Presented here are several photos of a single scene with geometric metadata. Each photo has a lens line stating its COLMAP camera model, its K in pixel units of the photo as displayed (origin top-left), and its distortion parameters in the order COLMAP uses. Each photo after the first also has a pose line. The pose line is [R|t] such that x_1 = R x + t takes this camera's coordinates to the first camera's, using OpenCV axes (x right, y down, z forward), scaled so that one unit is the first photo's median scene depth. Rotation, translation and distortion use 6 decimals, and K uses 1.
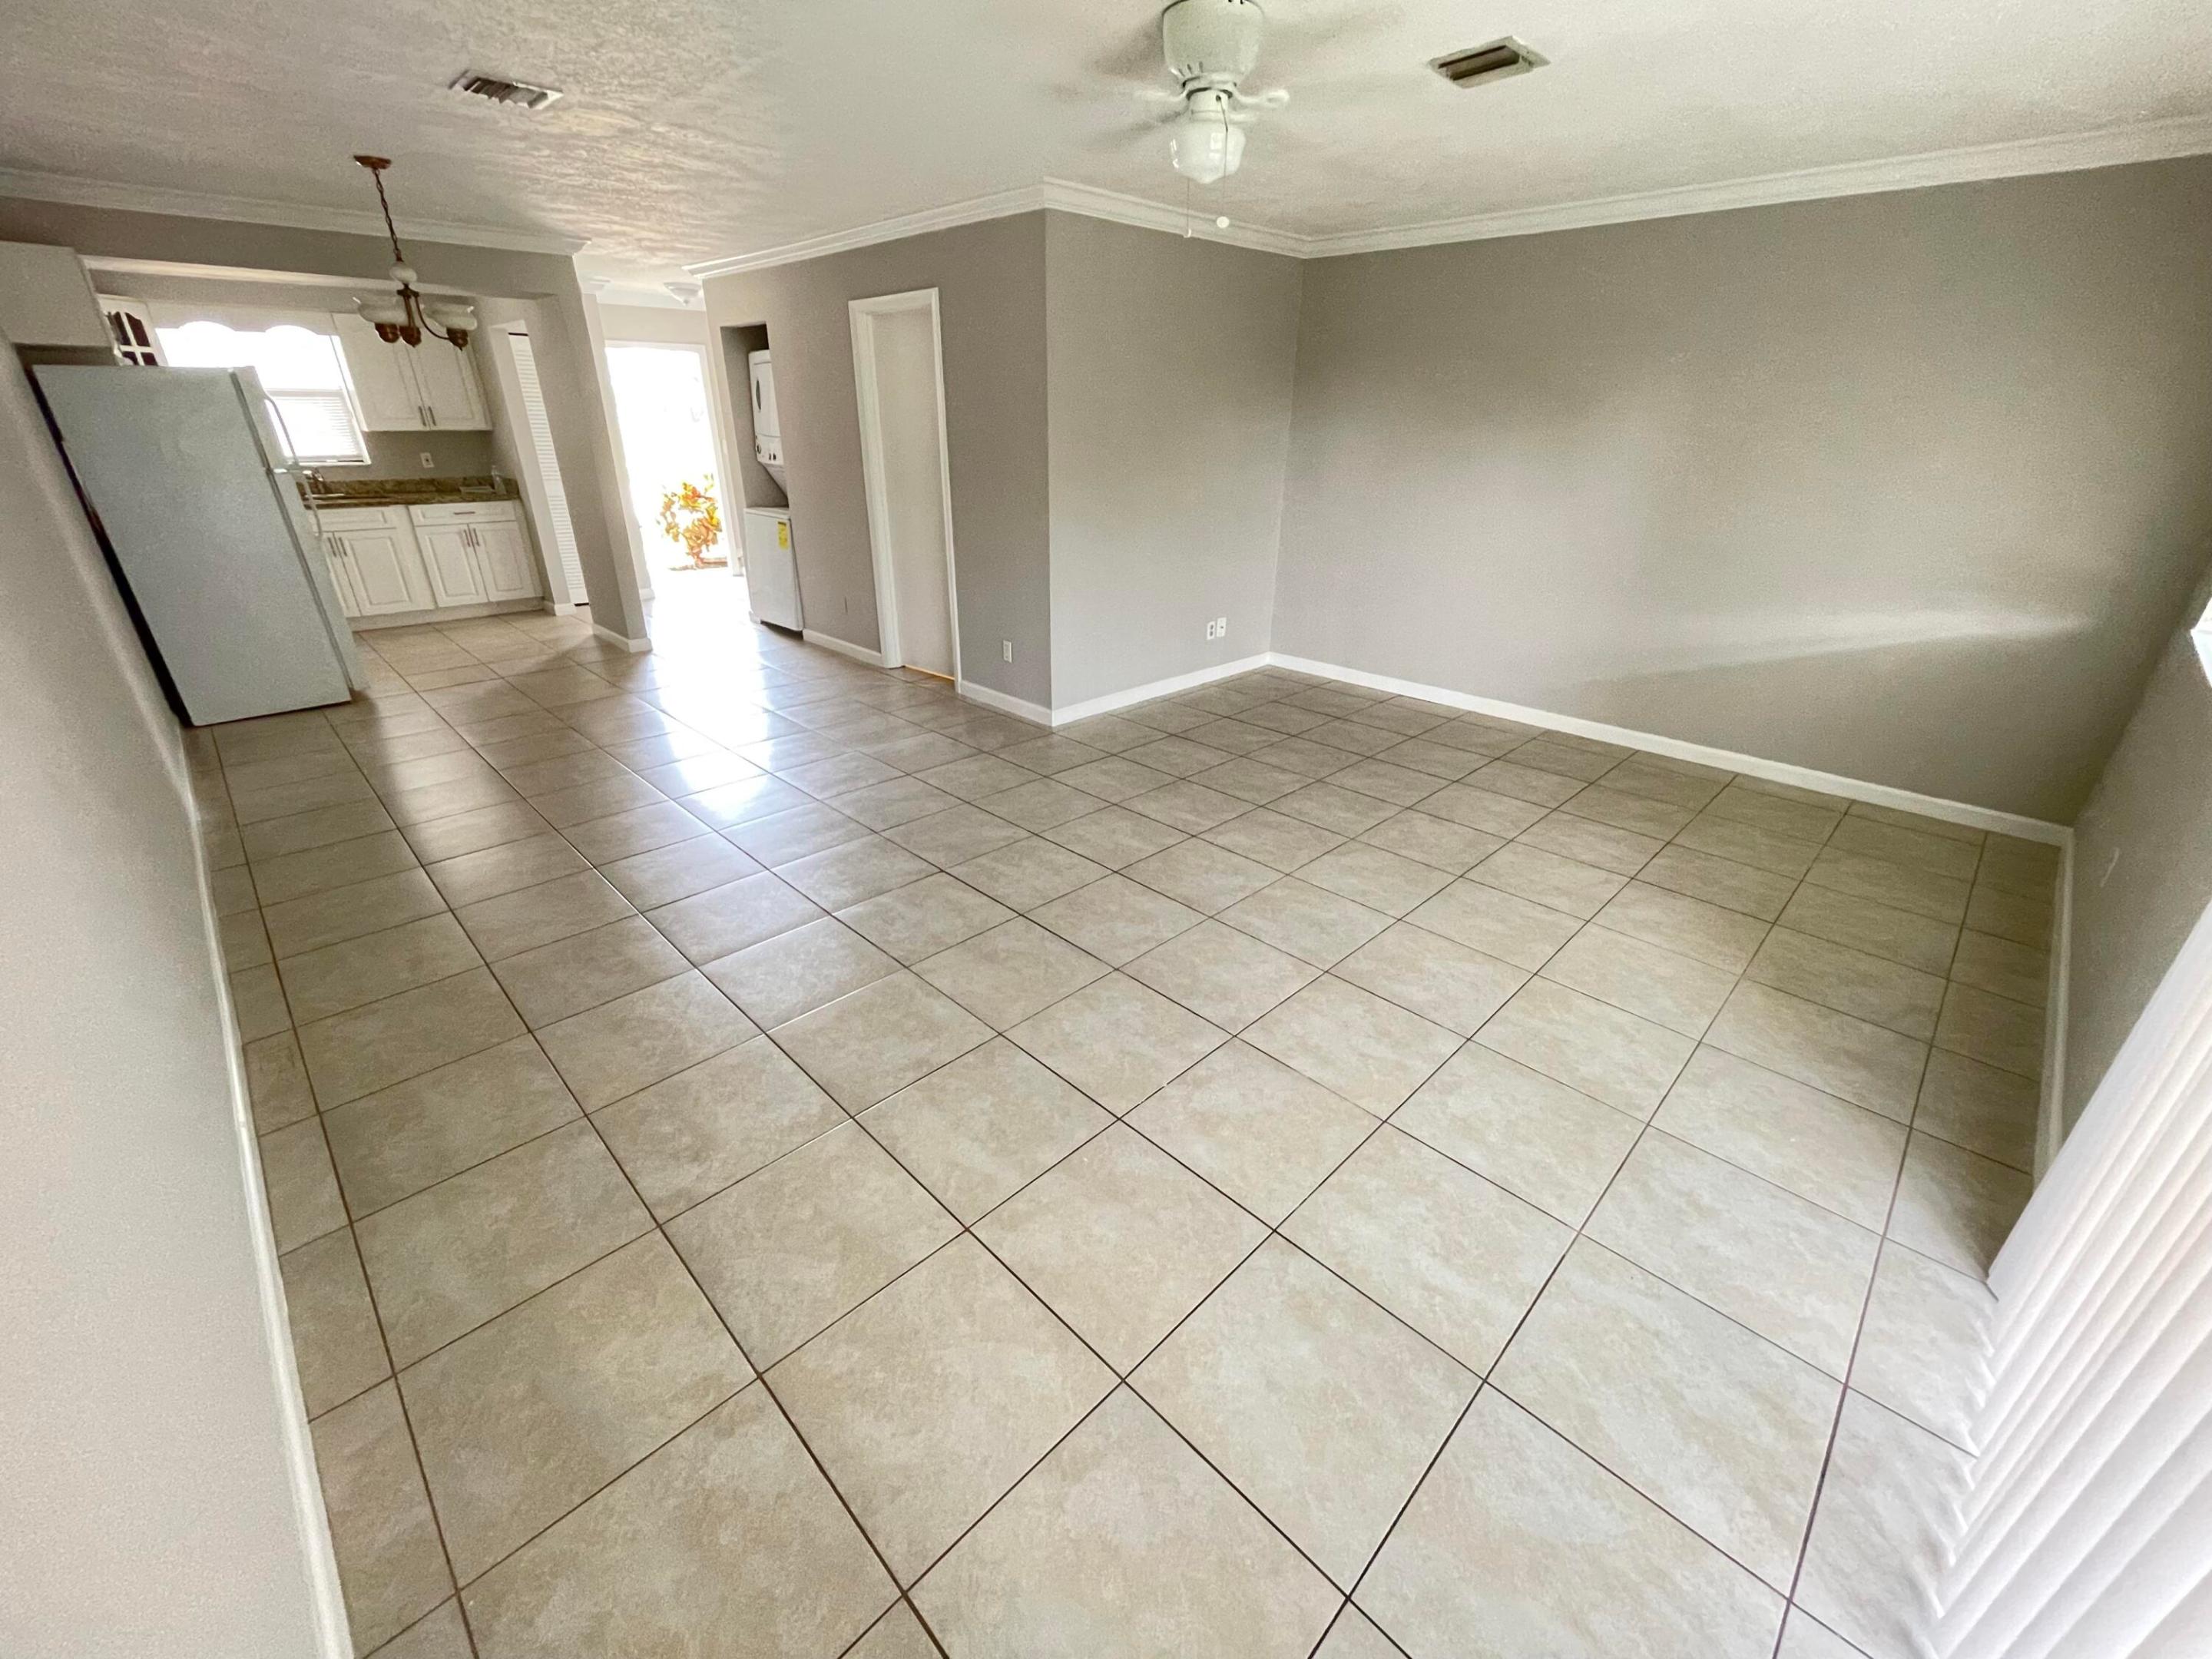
lens RADIAL K [[898.6, 0, 1107.1], [0, 898.6, 824.7], [0, 0, 1]] dist [-0.003848, 0.000517]
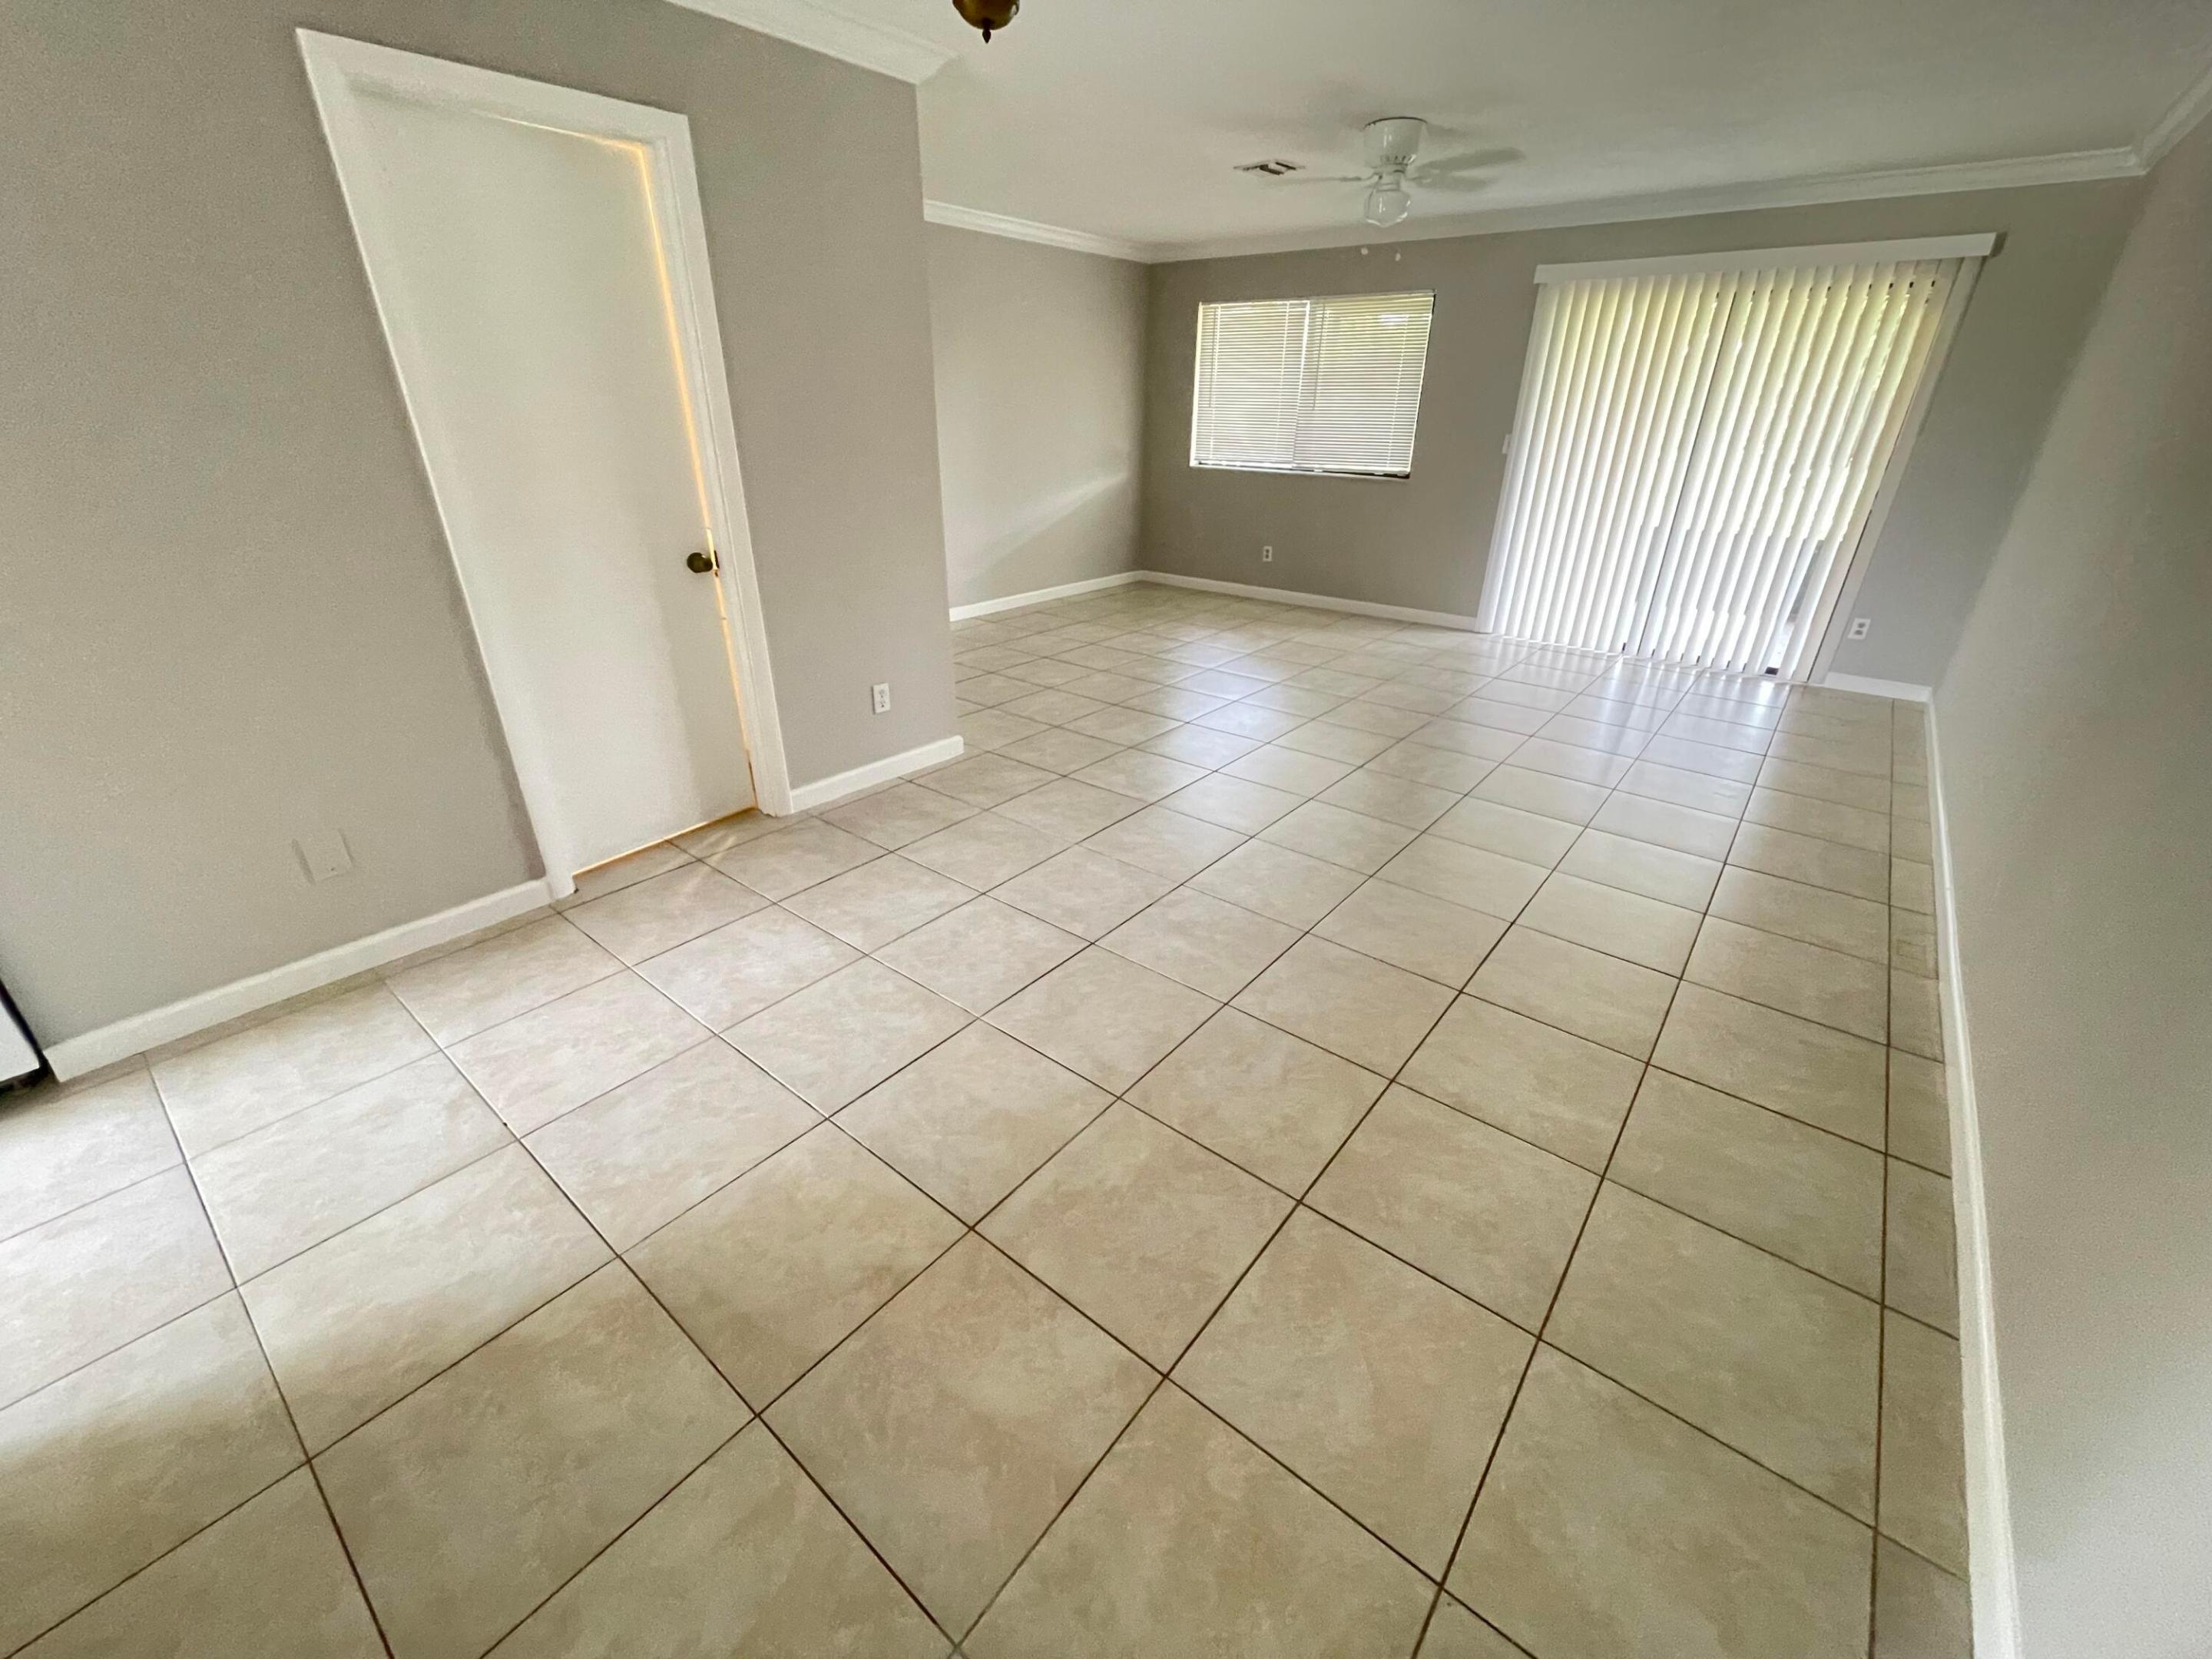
lens RADIAL K [[898.6, 0, 1106.4], [0, 898.6, 832.5], [0, 0, 1]] dist [-0.003848, 0.000517]
pose [[-0.108966, -0.443629, 0.889562, -0.863003], [0.400363, 0.799511, 0.447762, -0.377589], [-0.909855, 0.404938, 0.090493, 0.866415]]
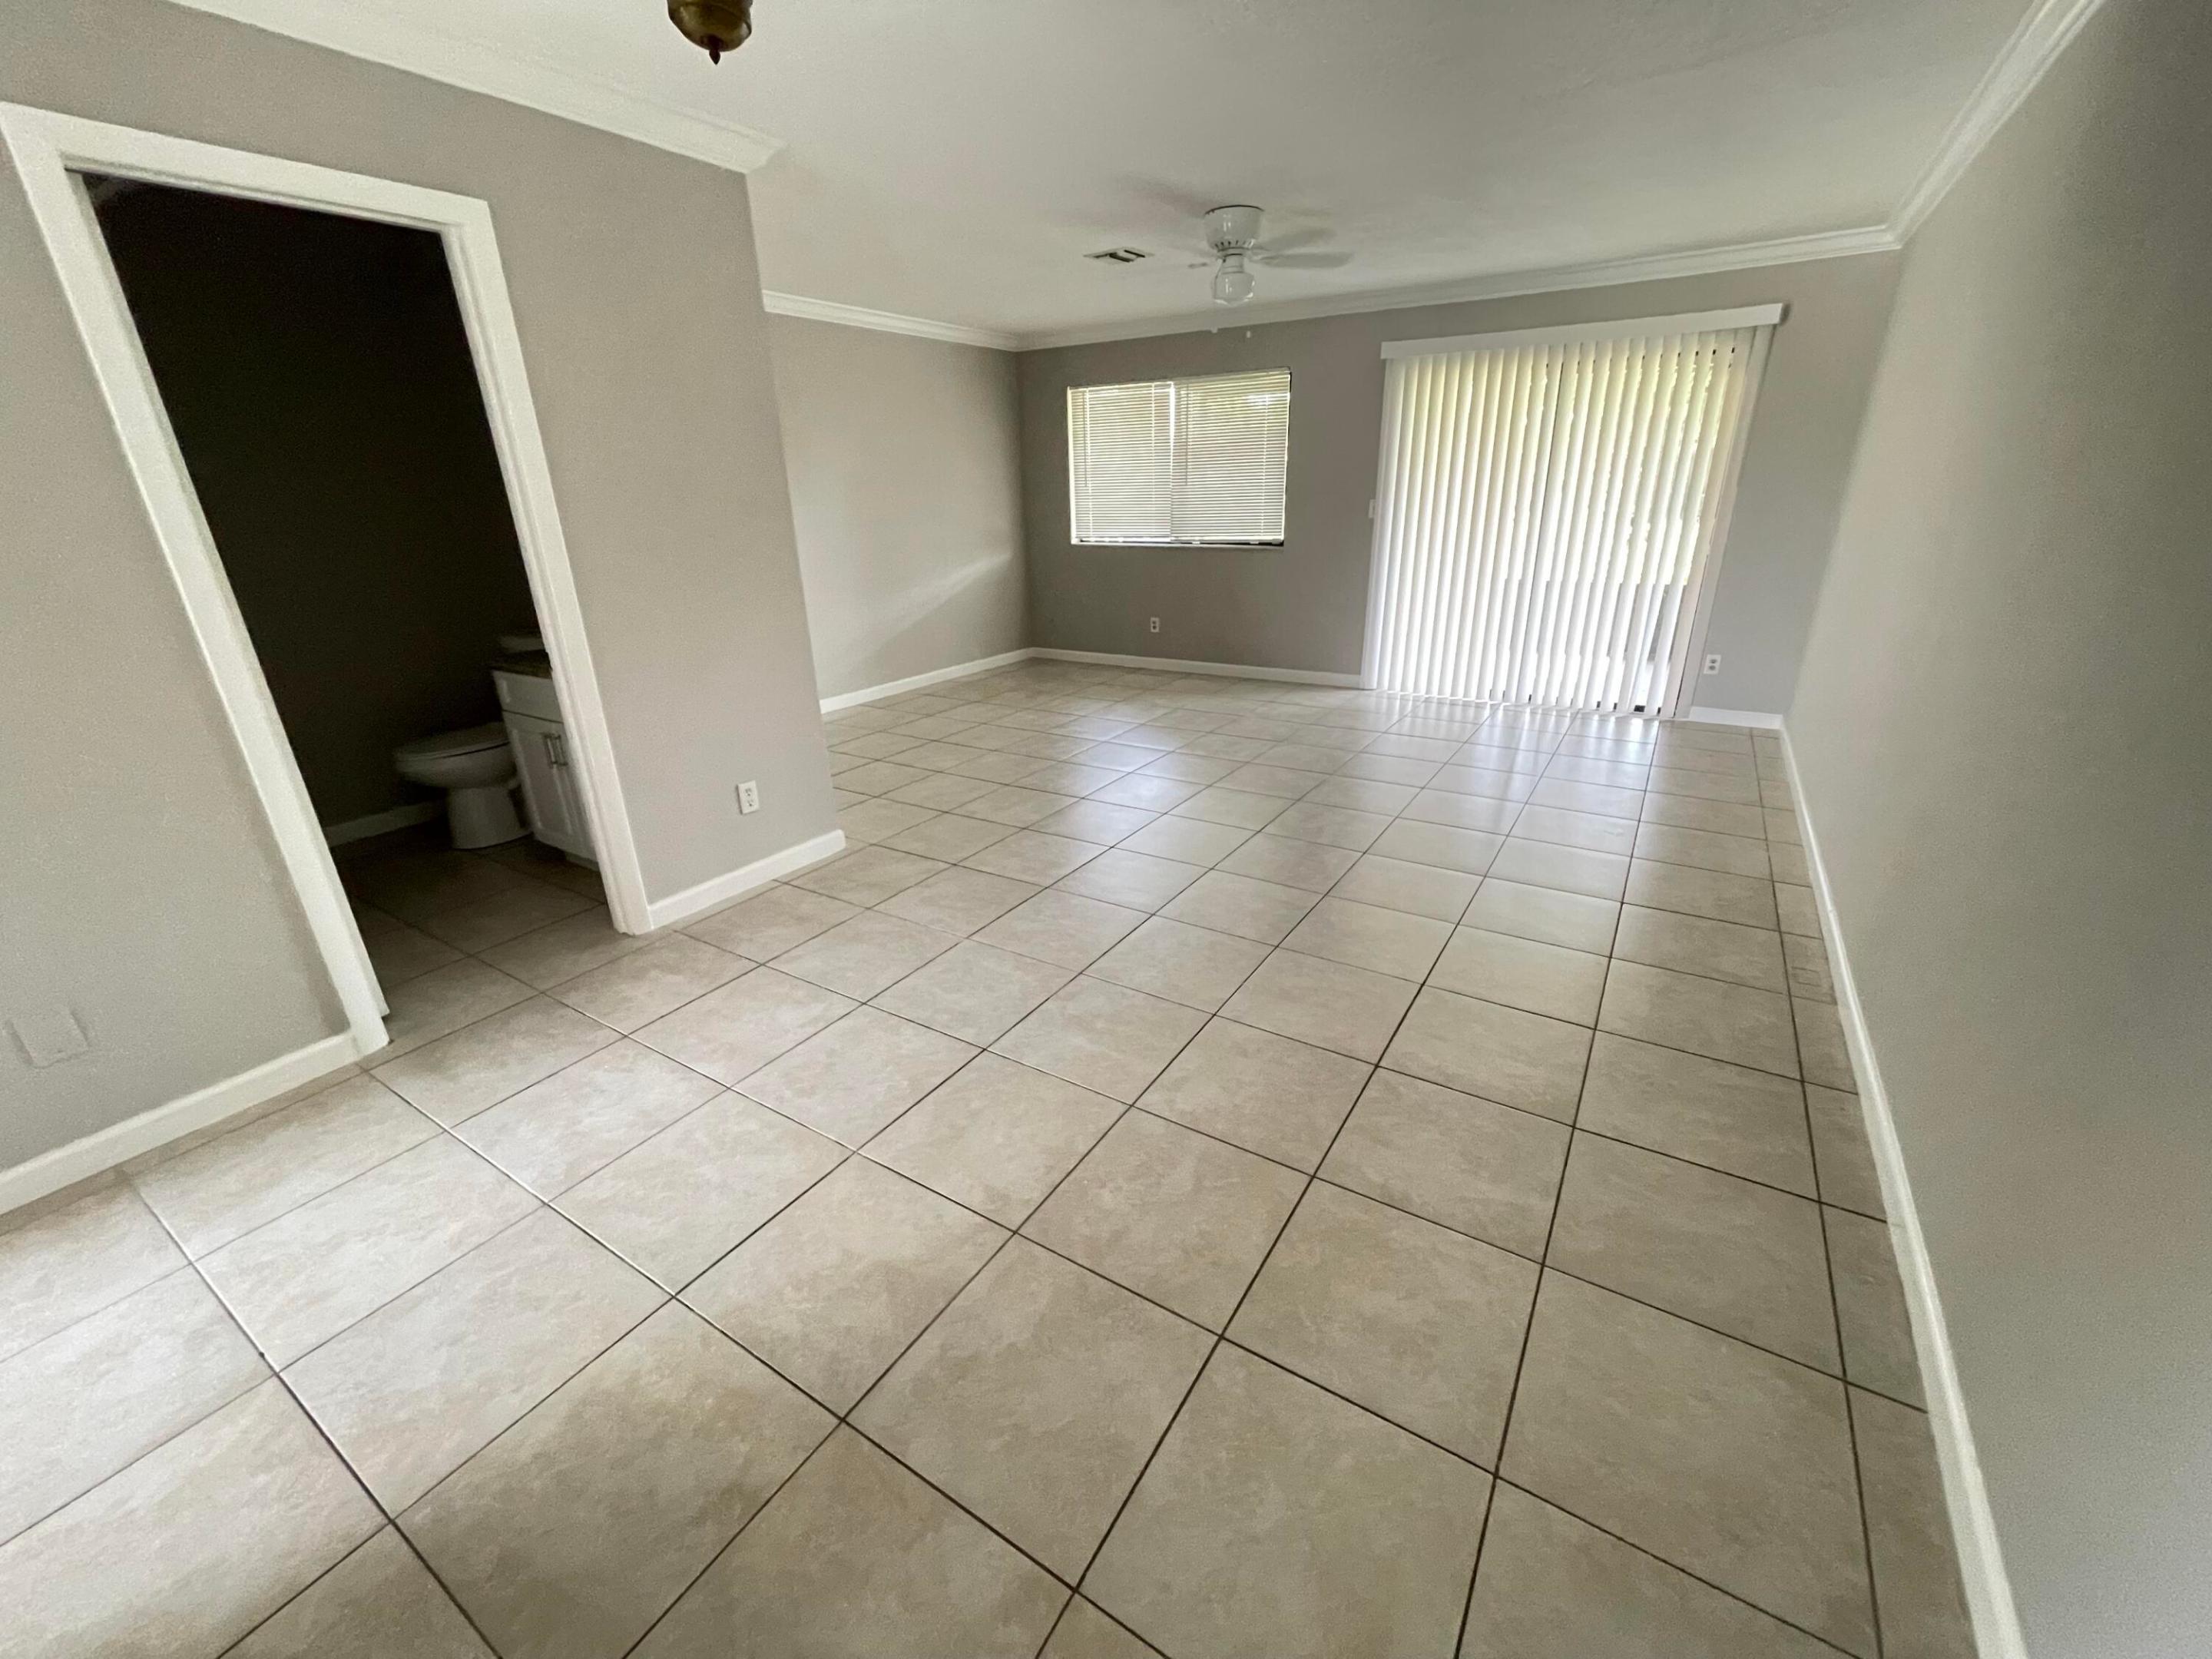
lens RADIAL K [[898.6, 0, 1107.7], [0, 898.6, 833.4], [0, 0, 1]] dist [-0.003848, 0.000517]
pose [[-0.222522, -0.360176, 0.905957, -0.831103], [0.422951, 0.801591, 0.422569, -0.361295], [-0.878406, 0.477206, -0.026035, 0.845998]]
